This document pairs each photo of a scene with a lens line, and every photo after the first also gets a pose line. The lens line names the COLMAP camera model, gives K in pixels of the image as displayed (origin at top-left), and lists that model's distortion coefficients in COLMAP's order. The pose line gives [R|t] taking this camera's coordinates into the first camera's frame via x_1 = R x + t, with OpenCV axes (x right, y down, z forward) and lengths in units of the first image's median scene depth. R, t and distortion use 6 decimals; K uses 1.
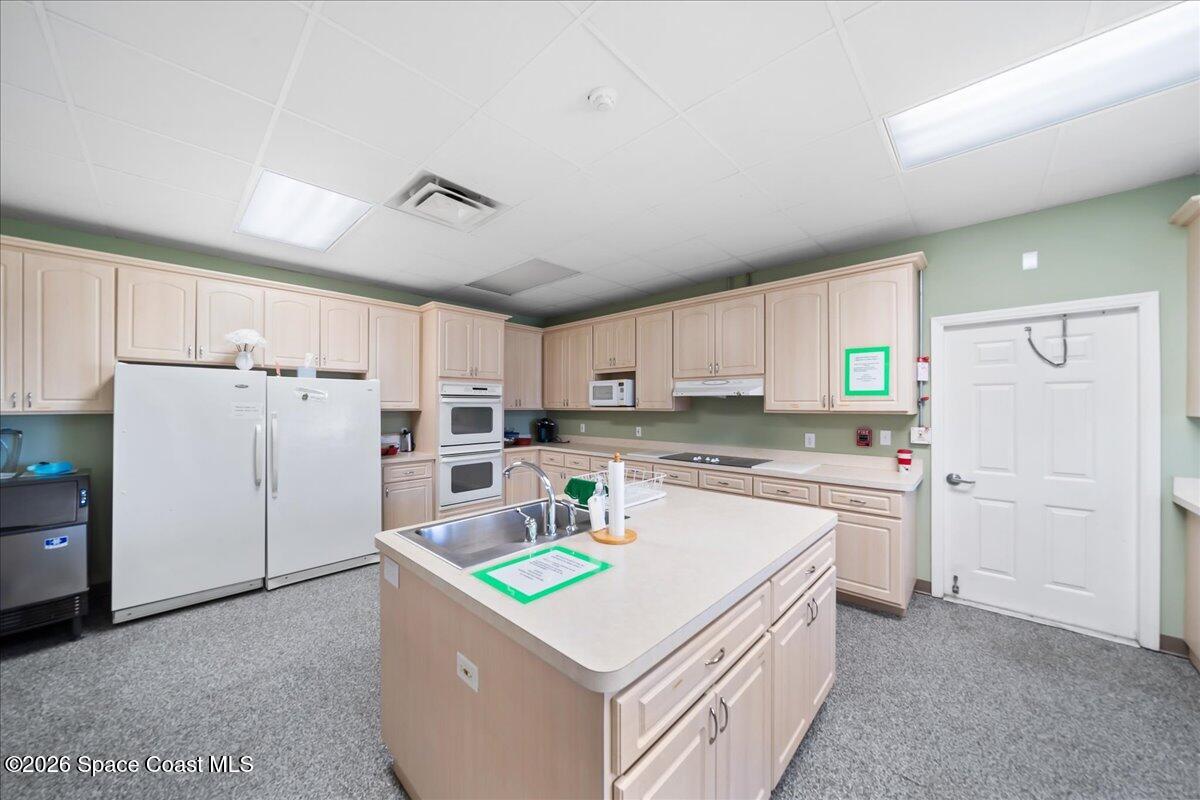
lens RADIAL K [[410.8, 0, 597.2], [0, 410.8, 405.1], [0, 0, 1]] dist [-0.000773, 0.000097]
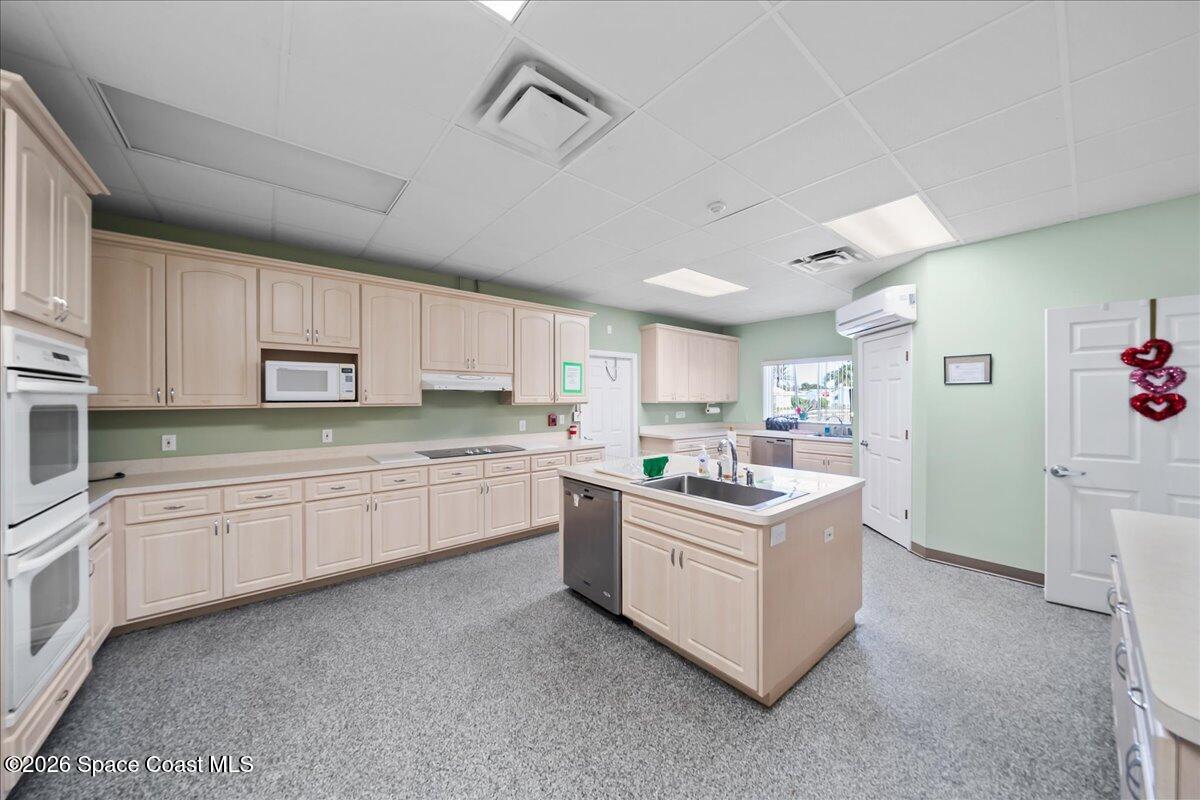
lens RADIAL K [[410.8, 0, 598.1], [0, 410.8, 397.8], [0, 0, 1]] dist [-0.000773, 0.000097]
pose [[0.126837, 0.002349, 0.991921, -0.765122], [0.002389, 0.999994, -0.002674, 0.000760], [-0.991921, 0.002709, 0.126830, 0.590677]]
